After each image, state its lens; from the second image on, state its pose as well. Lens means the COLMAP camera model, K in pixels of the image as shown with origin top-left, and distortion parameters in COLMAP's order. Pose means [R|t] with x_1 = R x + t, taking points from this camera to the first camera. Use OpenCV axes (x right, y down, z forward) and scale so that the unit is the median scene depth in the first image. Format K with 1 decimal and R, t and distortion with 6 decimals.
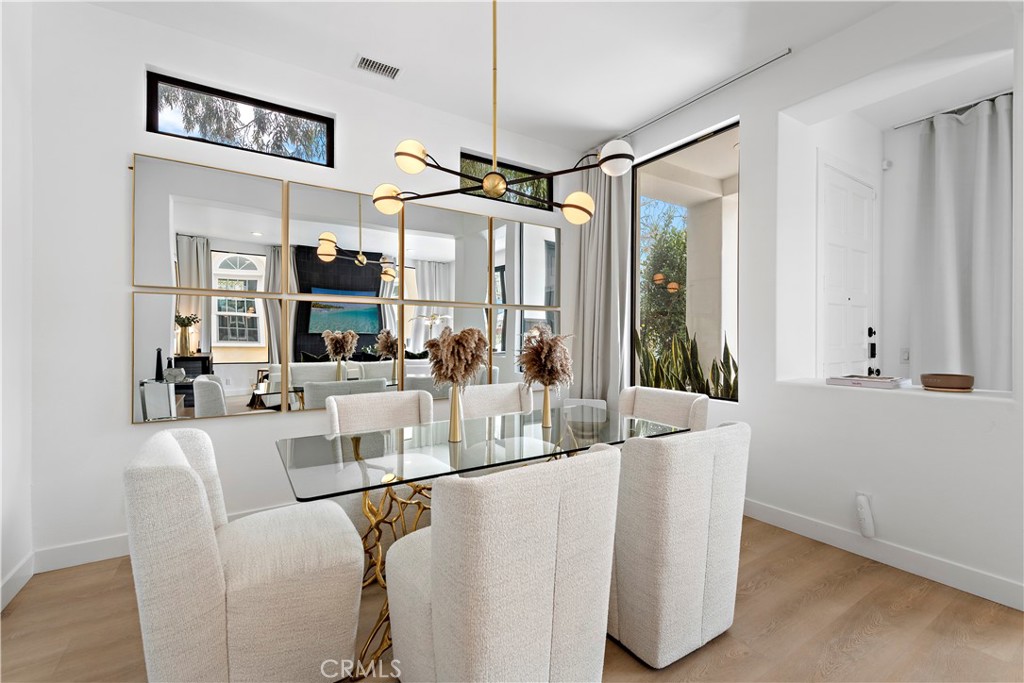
lens RADIAL K [[428.7, 0, 510.3], [0, 428.7, 337.9], [0, 0, 1]] dist [0.003182, -0.000051]
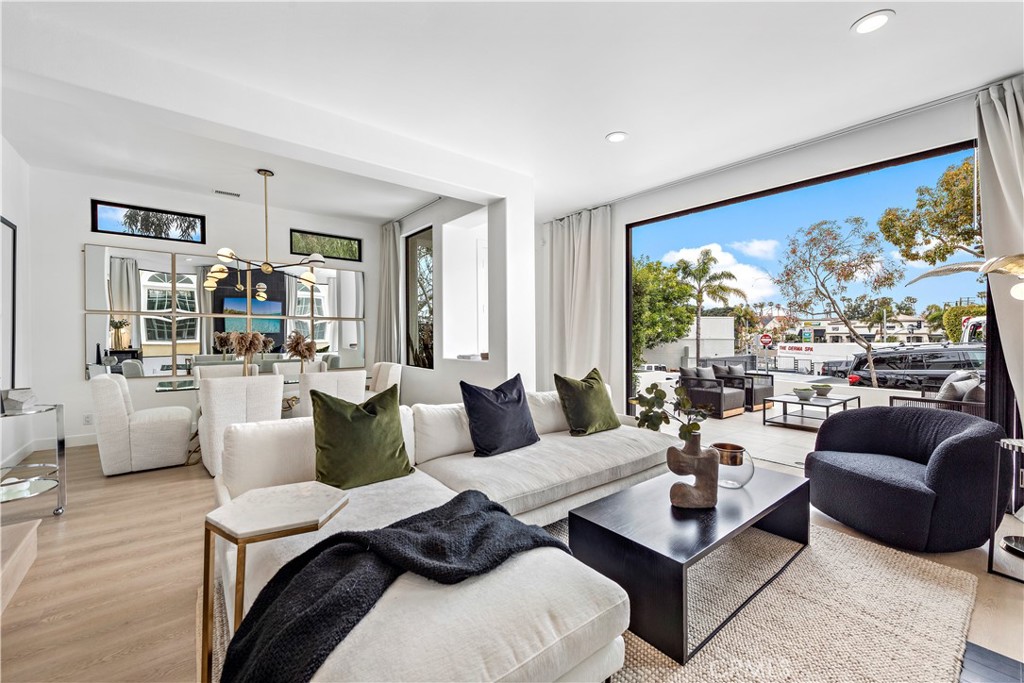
lens RADIAL K [[408.3, 0, 517.7], [0, 408.3, 344.2], [0, 0, 1]] dist [0.002380, -0.000107]
pose [[0.992934, -0.000853, 0.118663, 0.611466], [-0.001205, 0.999850, 0.017275, -0.000994], [-0.118660, -0.017296, 0.992784, -0.774422]]
